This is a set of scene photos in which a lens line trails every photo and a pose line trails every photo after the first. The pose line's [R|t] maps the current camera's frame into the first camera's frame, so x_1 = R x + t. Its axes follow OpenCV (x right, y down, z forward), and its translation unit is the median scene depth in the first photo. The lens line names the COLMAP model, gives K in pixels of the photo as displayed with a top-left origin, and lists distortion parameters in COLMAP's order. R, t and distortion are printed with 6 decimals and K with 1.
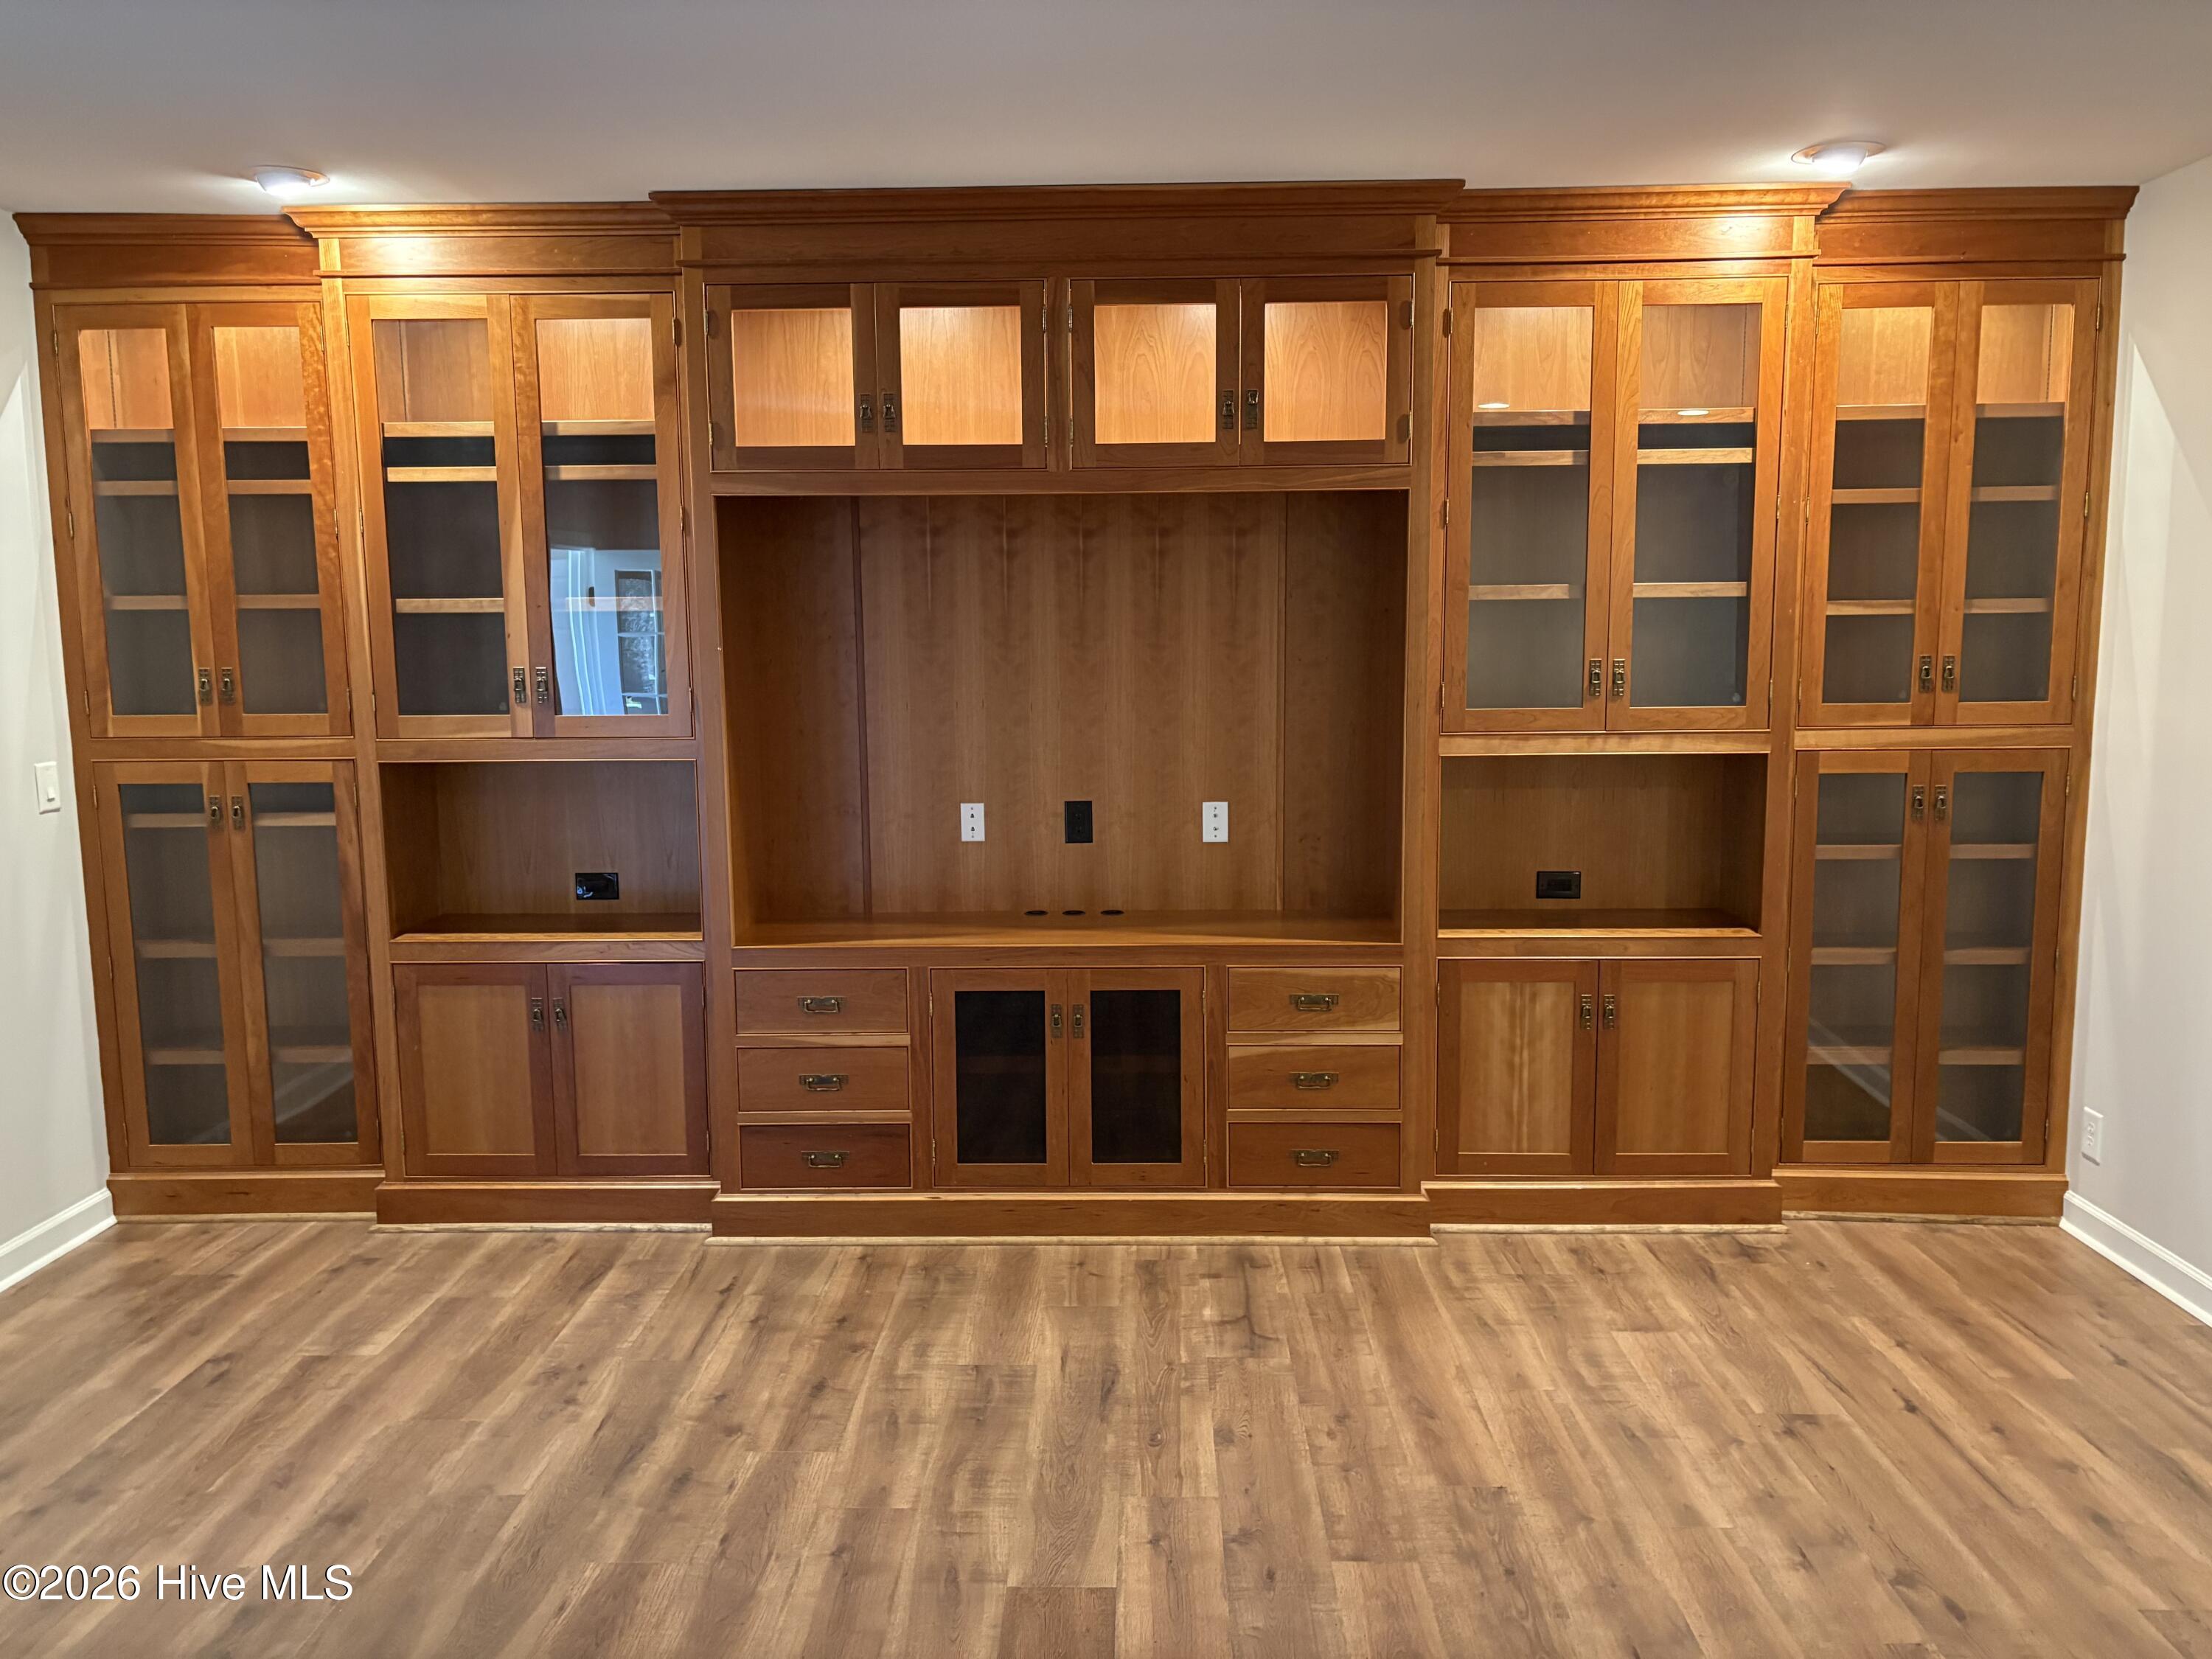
lens RADIAL K [[1676.3, 0, 1106.4], [0, 1676.3, 825.2], [0, 0, 1]] dist [0.035807, -0.019027]
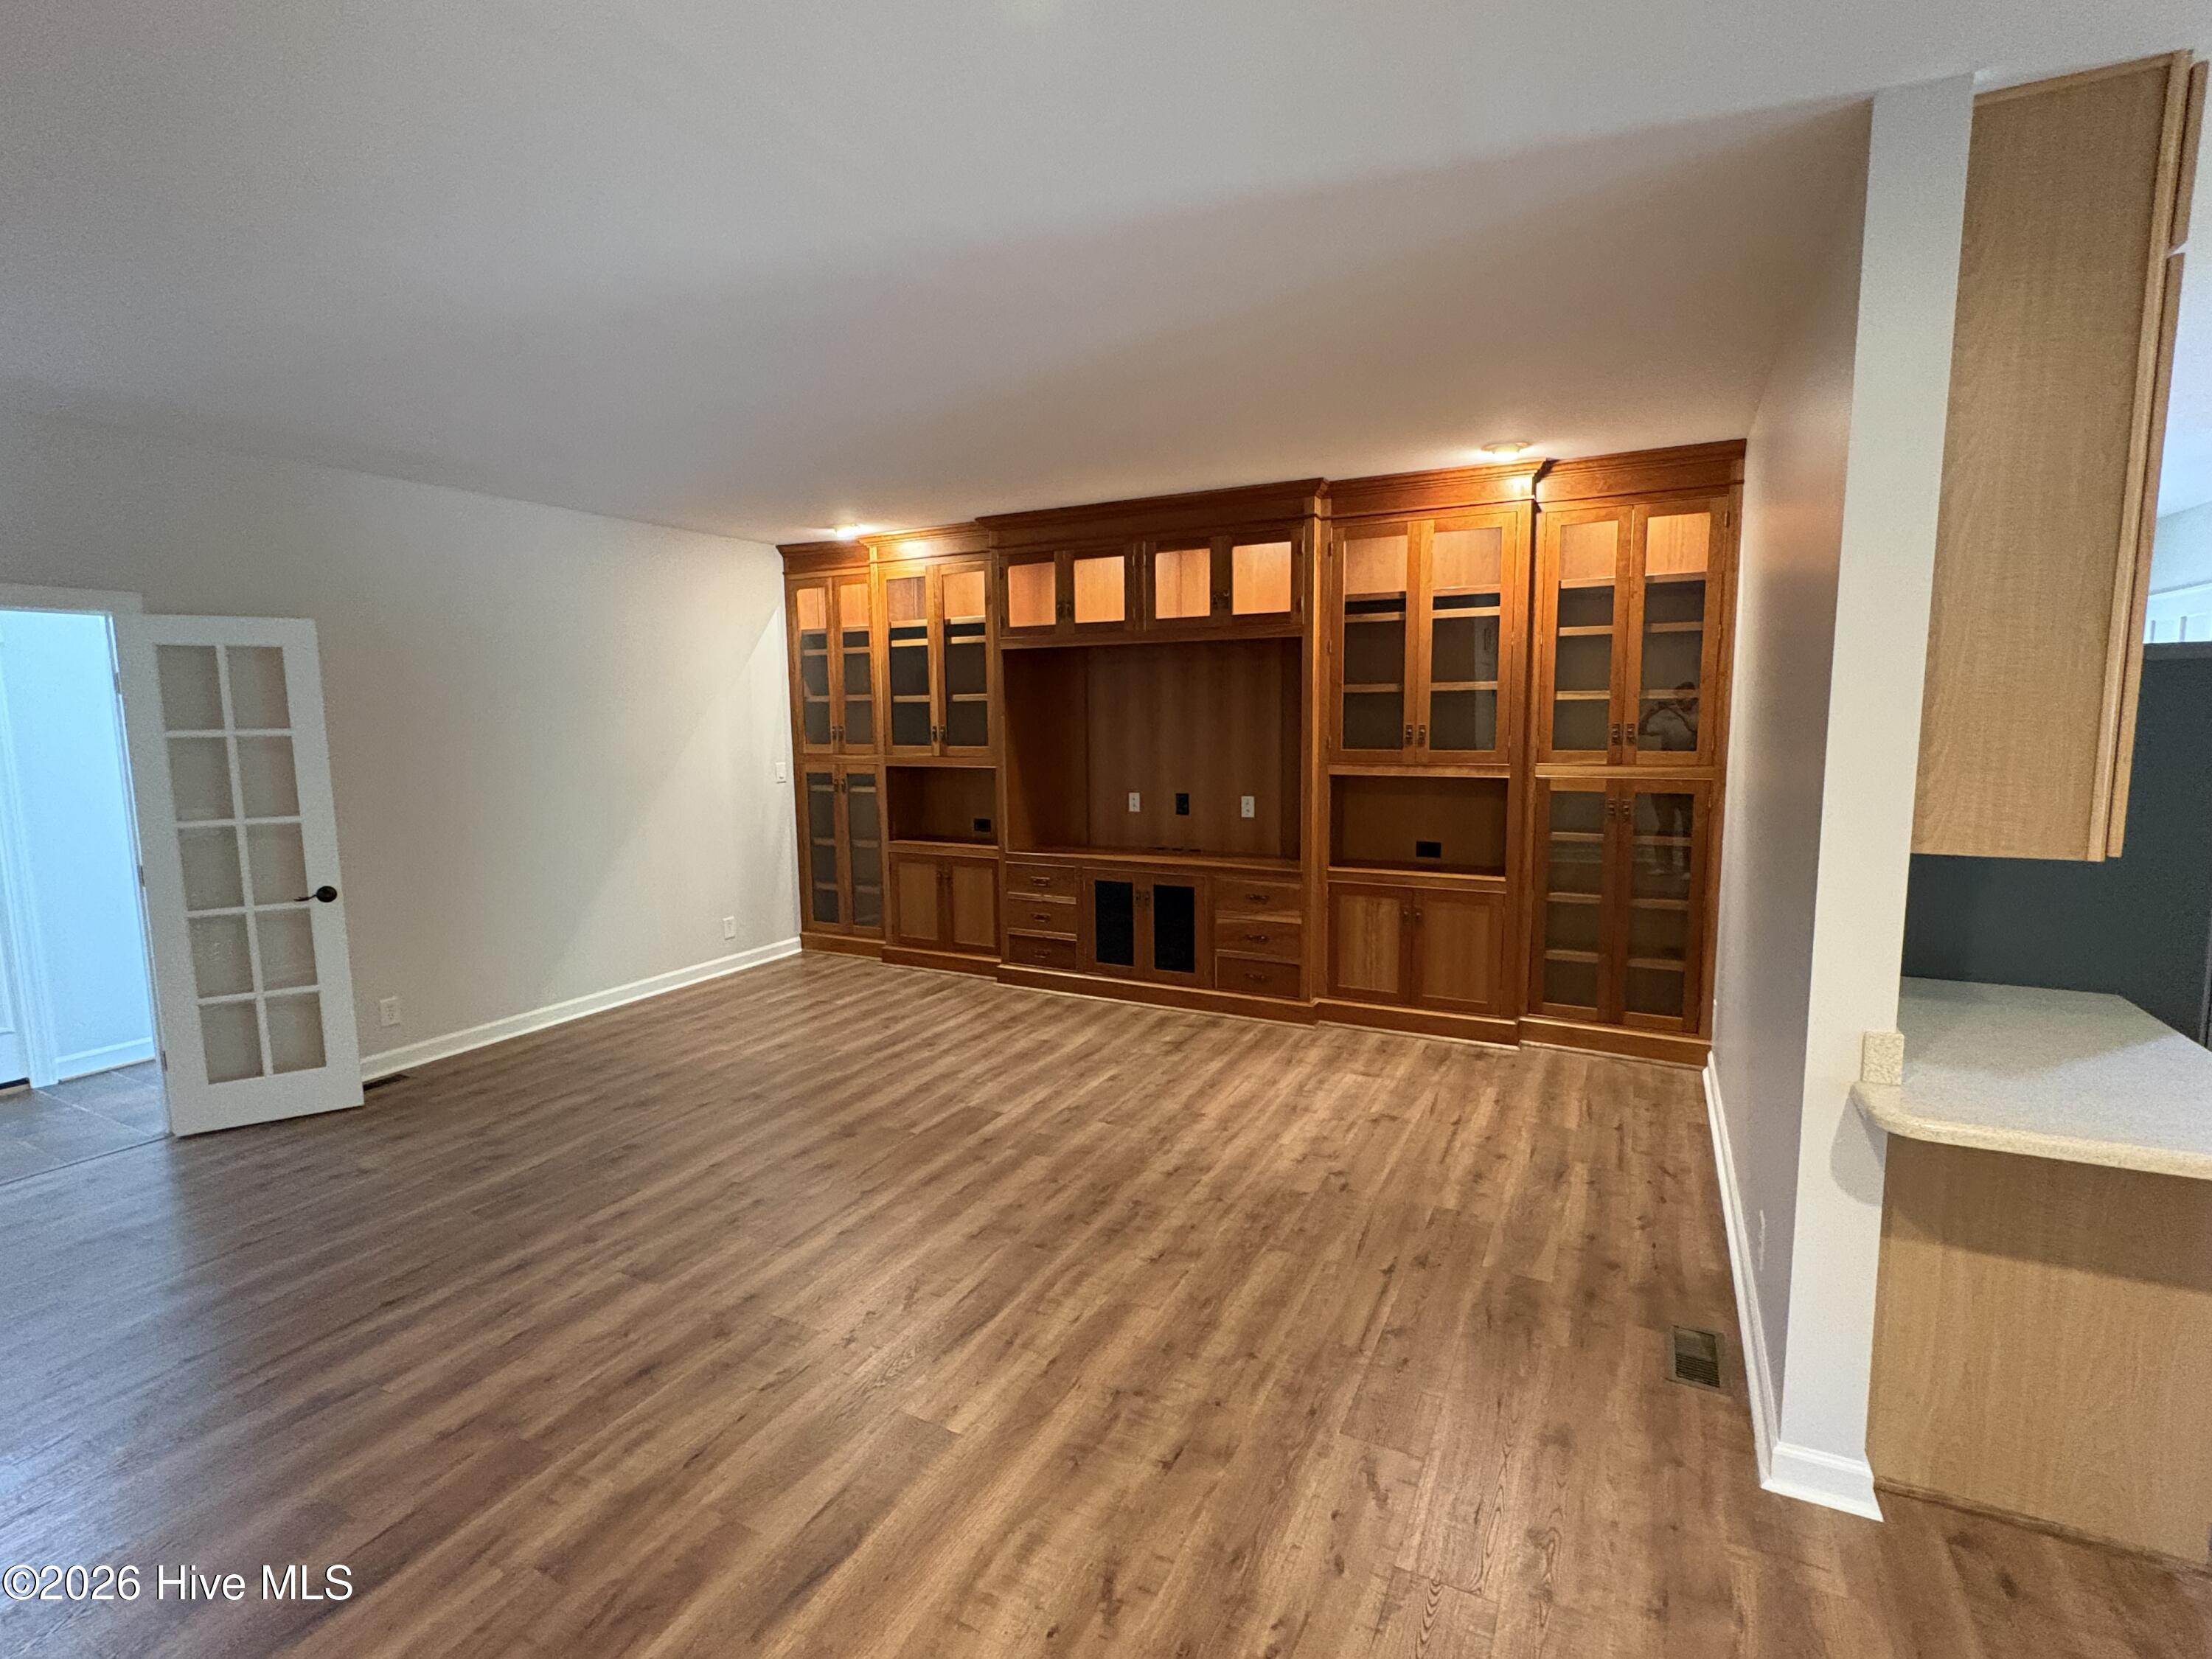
lens RADIAL K [[1042.8, 0, 1114.5], [0, 1042.8, 825.6], [0, 0, 1]] dist [0.003409, -0.001422]
pose [[0.896967, 0.047363, -0.439553, 0.509764], [-0.048296, 0.998792, 0.009067, 0.017934], [0.439452, 0.013096, 0.898171, -0.170814]]
